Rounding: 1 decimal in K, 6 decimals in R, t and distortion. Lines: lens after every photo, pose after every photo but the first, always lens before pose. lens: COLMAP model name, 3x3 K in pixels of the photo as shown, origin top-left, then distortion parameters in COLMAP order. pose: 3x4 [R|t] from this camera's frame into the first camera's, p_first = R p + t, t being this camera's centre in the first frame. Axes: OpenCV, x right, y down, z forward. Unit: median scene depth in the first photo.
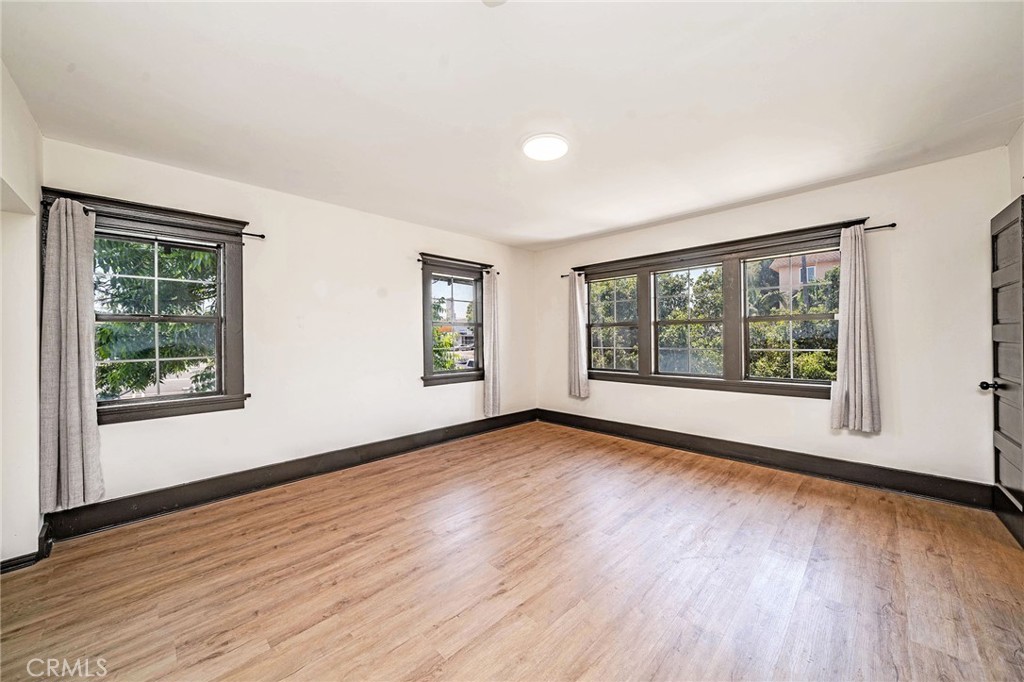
lens RADIAL K [[363.2, 0, 506.5], [0, 363.2, 331.4], [0, 0, 1]] dist [-0.000143, -0.000031]
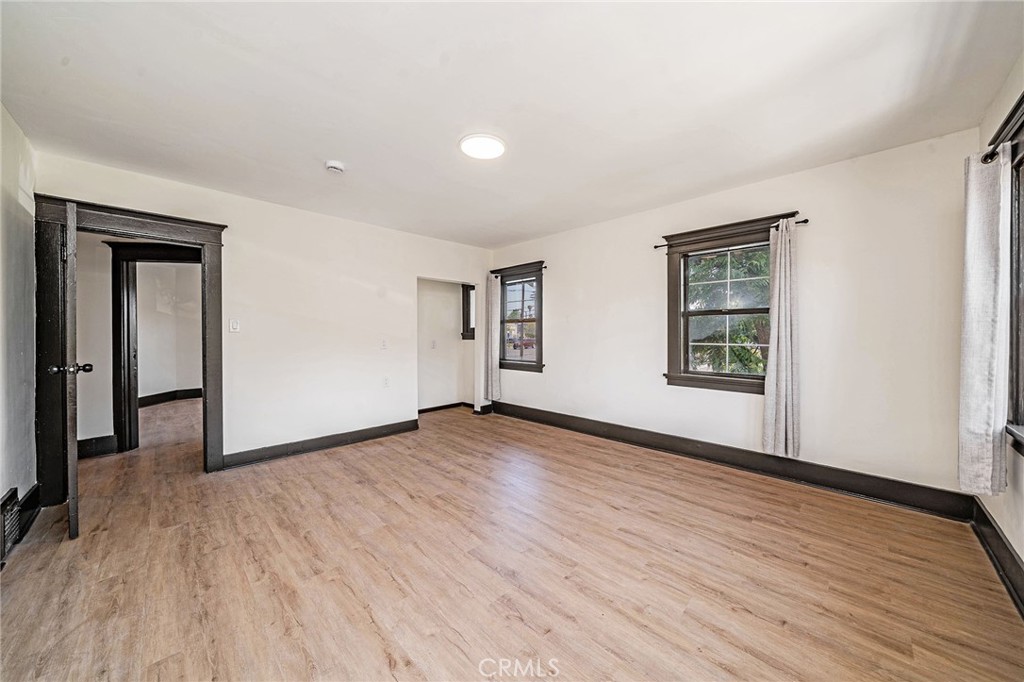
lens RADIAL K [[350.7, 0, 518.6], [0, 350.7, 334.3], [0, 0, 1]] dist [-0.004382, 0.000402]
pose [[0.028229, 0.018919, -0.999422, 0.740145], [0.022352, 0.999559, 0.019553, 0.001063], [0.999352, -0.022891, 0.027793, 0.713211]]
